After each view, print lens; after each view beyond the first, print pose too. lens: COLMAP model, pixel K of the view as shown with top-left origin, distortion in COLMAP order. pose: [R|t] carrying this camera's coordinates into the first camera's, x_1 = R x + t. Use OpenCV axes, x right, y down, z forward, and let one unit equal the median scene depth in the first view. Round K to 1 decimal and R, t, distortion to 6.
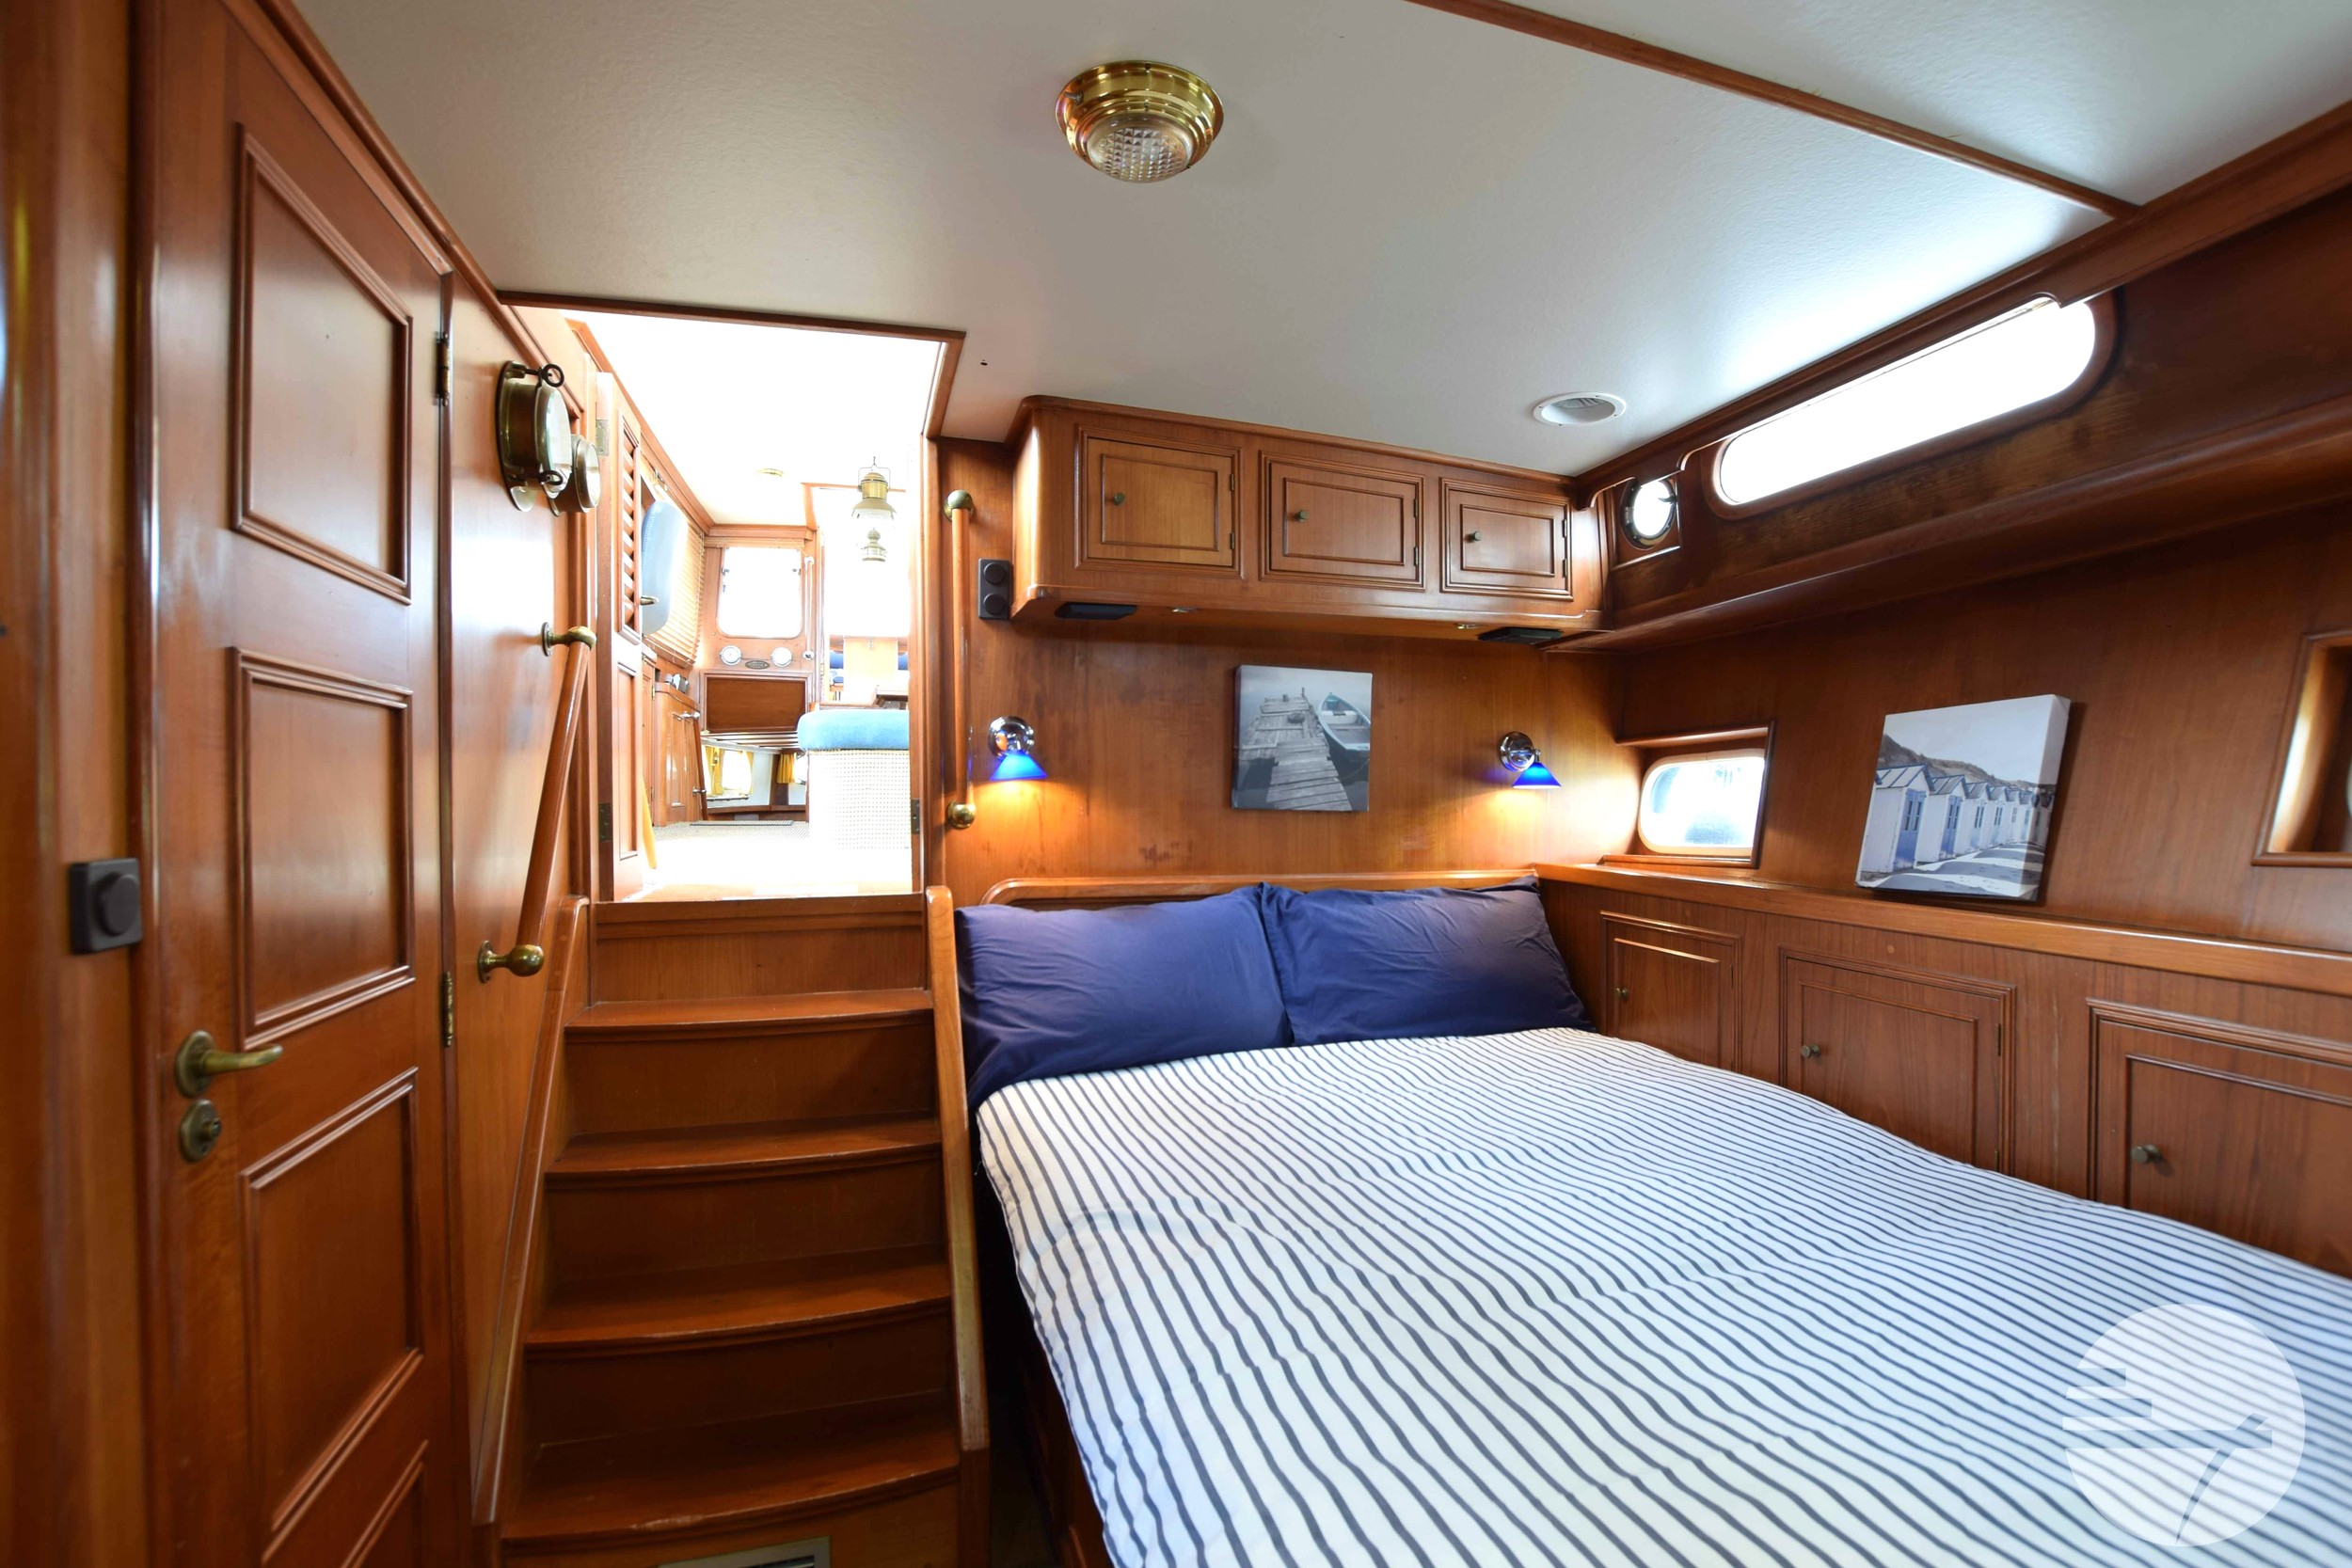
lens RADIAL K [[1058.1, 0, 1186.8], [0, 1058.1, 793.6], [0, 0, 1]] dist [-0.024926, 0.000808]
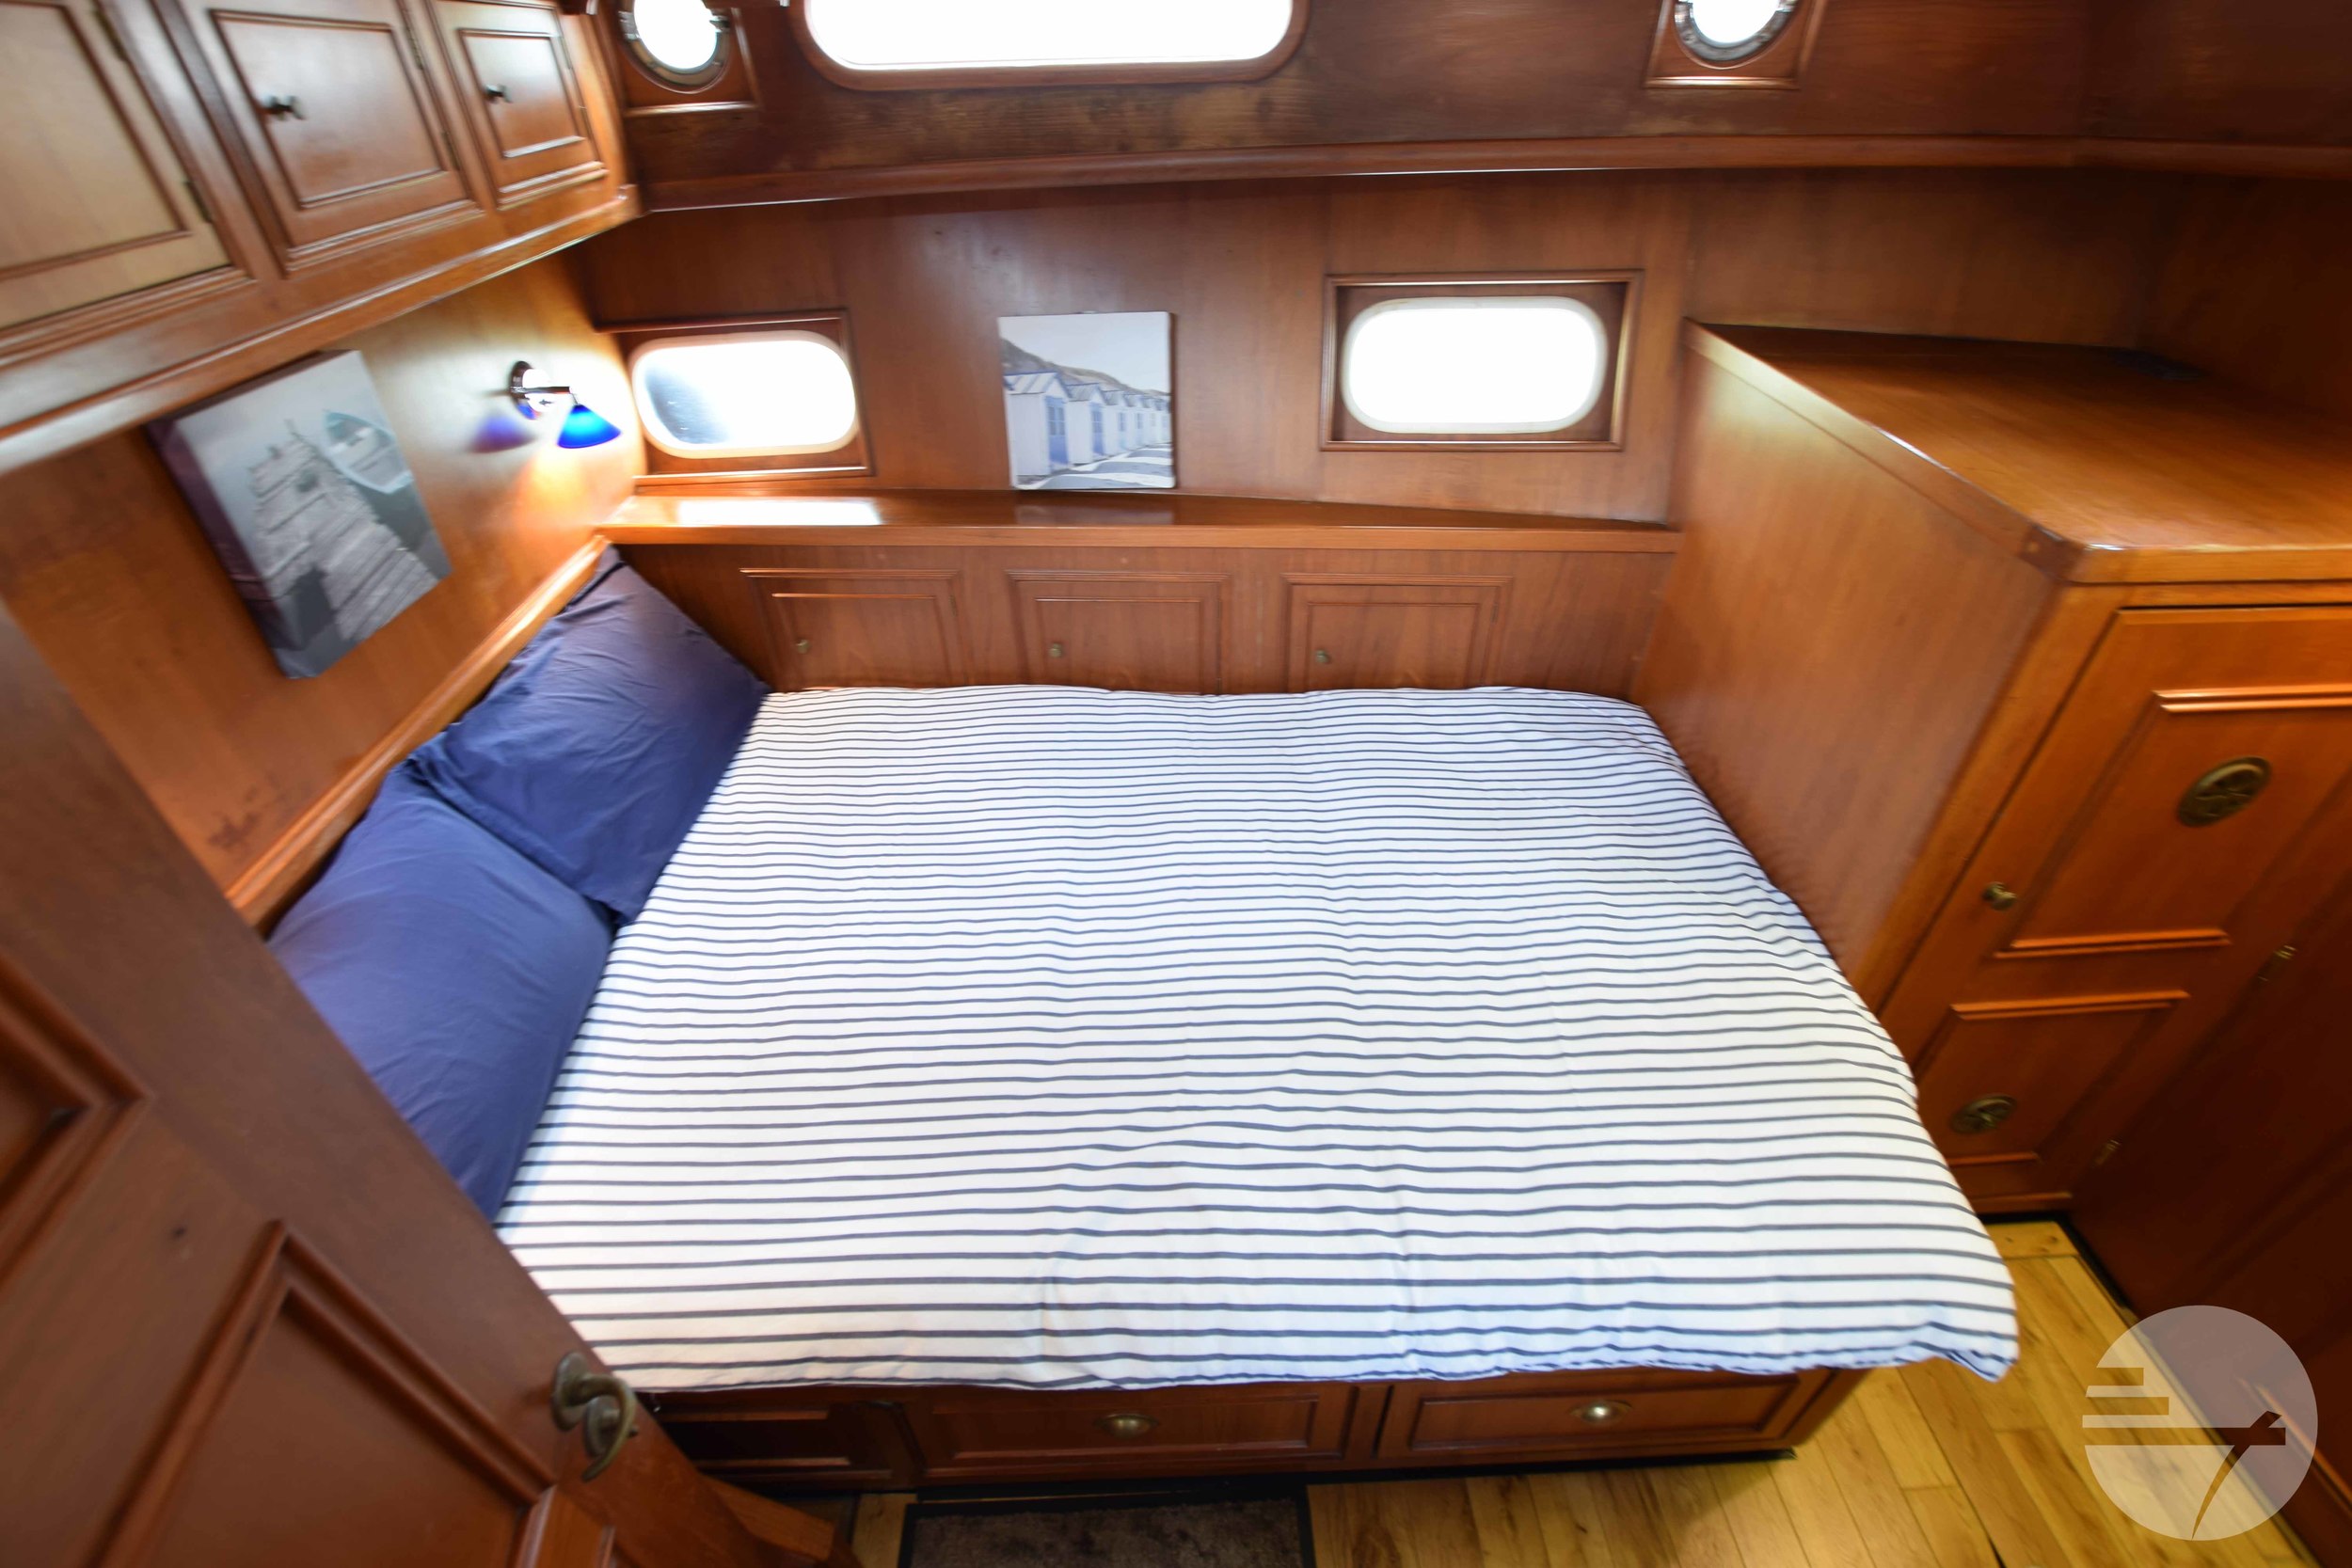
lens RADIAL K [[1034.3, 0, 1178.3], [0, 1034.3, 796.8], [0, 0, 1]] dist [-0.024054, 0.000707]
pose [[0.279355, -0.590039, 0.757505, -0.360080], [0.025738, 0.793232, 0.608376, -0.335433], [-0.959843, -0.150456, 0.236779, 0.551117]]
